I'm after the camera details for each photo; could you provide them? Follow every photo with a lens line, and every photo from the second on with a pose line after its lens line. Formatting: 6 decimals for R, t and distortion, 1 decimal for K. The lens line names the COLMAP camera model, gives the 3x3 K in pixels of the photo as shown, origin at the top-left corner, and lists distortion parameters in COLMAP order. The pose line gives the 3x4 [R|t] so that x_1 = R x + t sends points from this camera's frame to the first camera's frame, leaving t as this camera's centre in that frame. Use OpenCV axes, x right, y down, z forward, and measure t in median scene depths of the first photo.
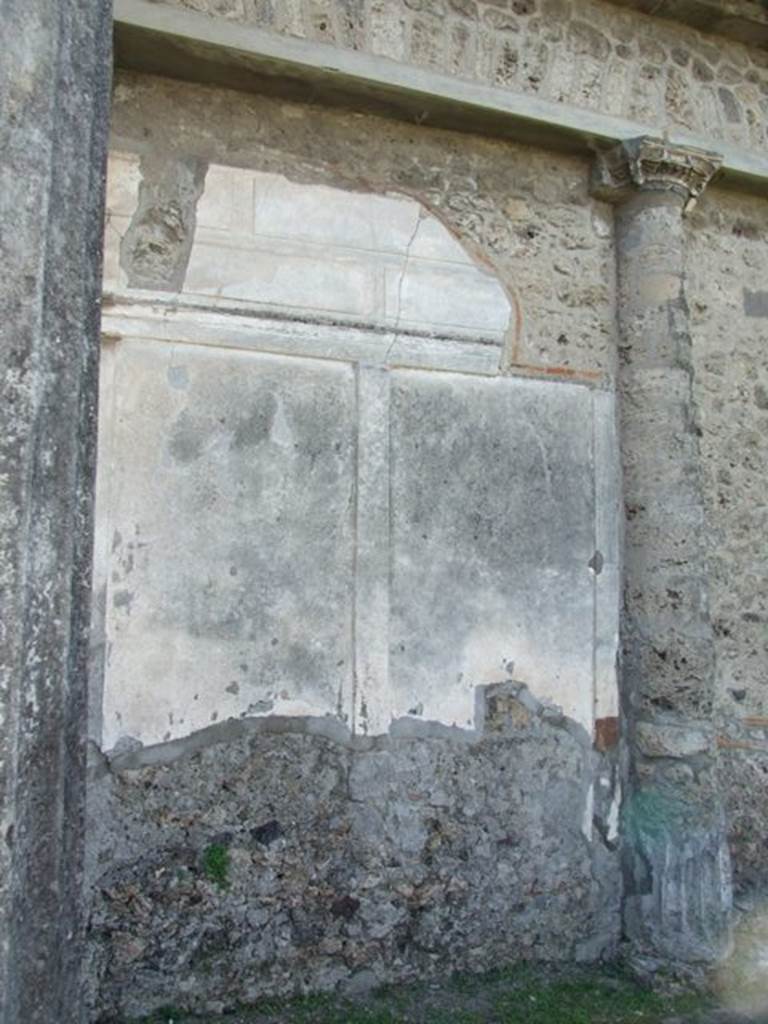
lens RADIAL K [[837.2, 0, 359.6], [0, 837.2, 510.5], [0, 0, 1]] dist [-0.058896, 0.060991]
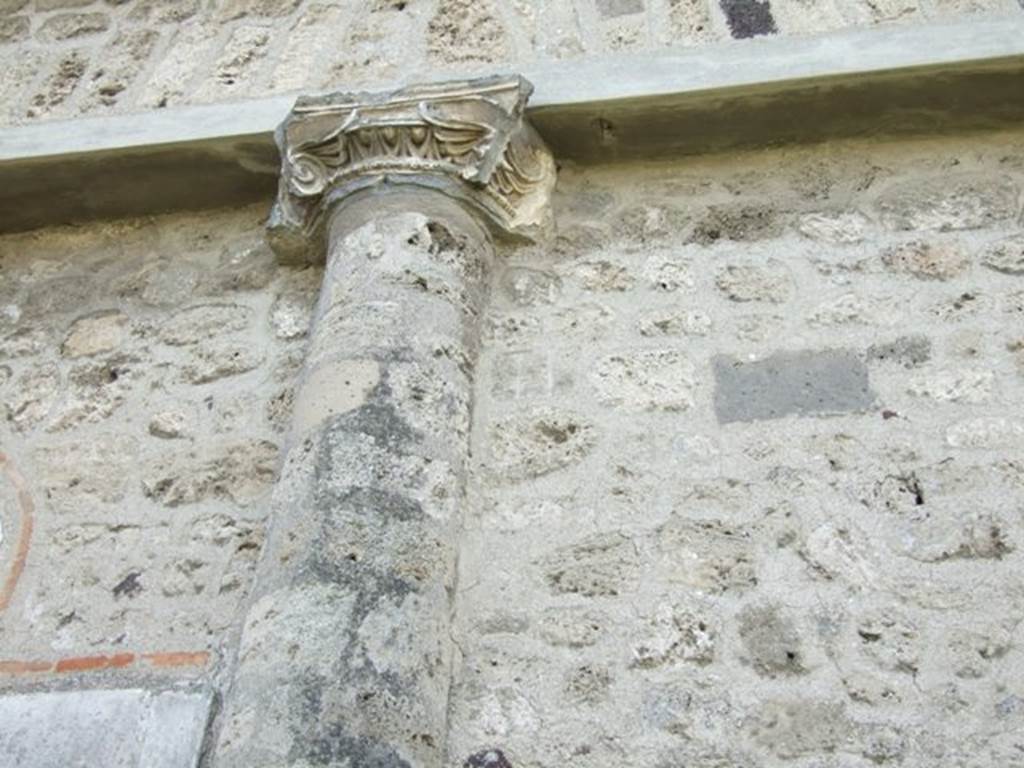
lens RADIAL K [[1555.0, 0, 511.3], [0, 1555.0, 348.5], [0, 0, 1]] dist [-0.035712, 0.155996]
pose [[0.855911, -0.281070, -0.434069, 0.733583], [-0.000058, 0.839341, -0.543606, 0.091750], [0.517123, 0.465303, 0.718385, 0.523220]]
